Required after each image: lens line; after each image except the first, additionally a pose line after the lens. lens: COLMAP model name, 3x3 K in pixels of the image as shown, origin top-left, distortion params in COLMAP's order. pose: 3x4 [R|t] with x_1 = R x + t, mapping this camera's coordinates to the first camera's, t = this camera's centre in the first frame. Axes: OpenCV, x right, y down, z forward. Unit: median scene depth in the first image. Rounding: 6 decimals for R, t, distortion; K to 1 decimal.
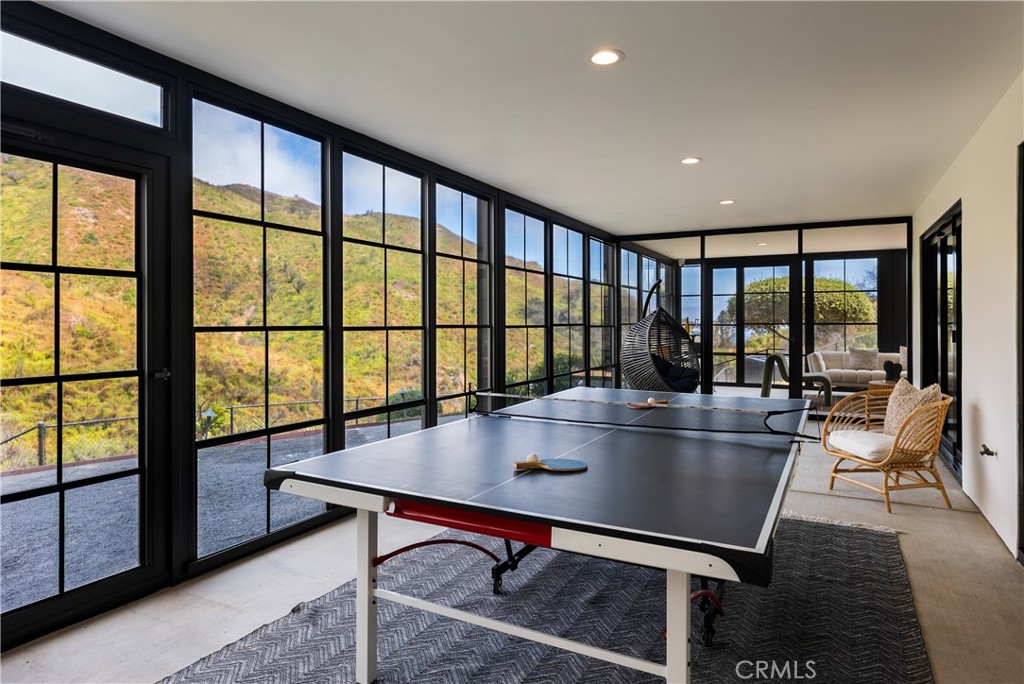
lens RADIAL K [[597.1, 0, 509.3], [0, 597.1, 327.9], [0, 0, 1]] dist [0.000294, -0.000380]
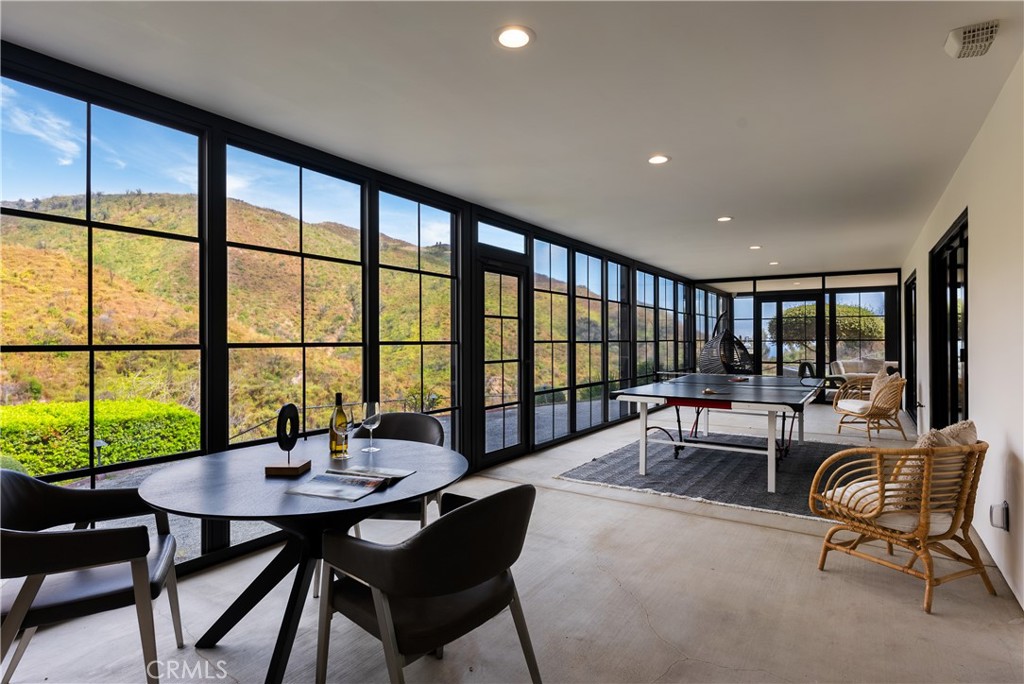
lens RADIAL K [[531.0, 0, 512.0], [0, 531.0, 342.0], [0, 0, 1]] dist [0.000003, 0.000969]
pose [[0.996114, -0.000107, -0.088070, -0.108300], [-0.000301, 0.999989, -0.004619, 0.003079], [0.088070, 0.004627, 0.996104, -0.246460]]
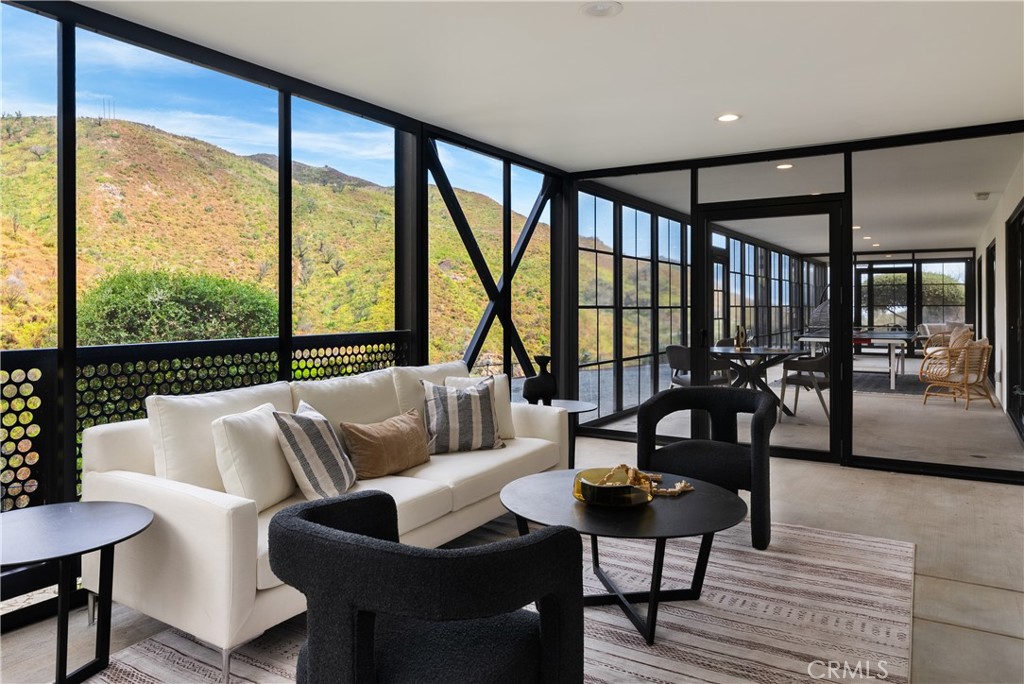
lens RADIAL K [[690.9, 0, 511.8], [0, 690.9, 312.2], [0, 0, 1]] dist [0.001563, 0.001978]
pose [[0.997714, -0.001313, -0.067572, -0.375074], [0.001254, 0.999999, -0.000919, 0.009517], [0.067573, 0.000833, 0.997714, -0.751341]]
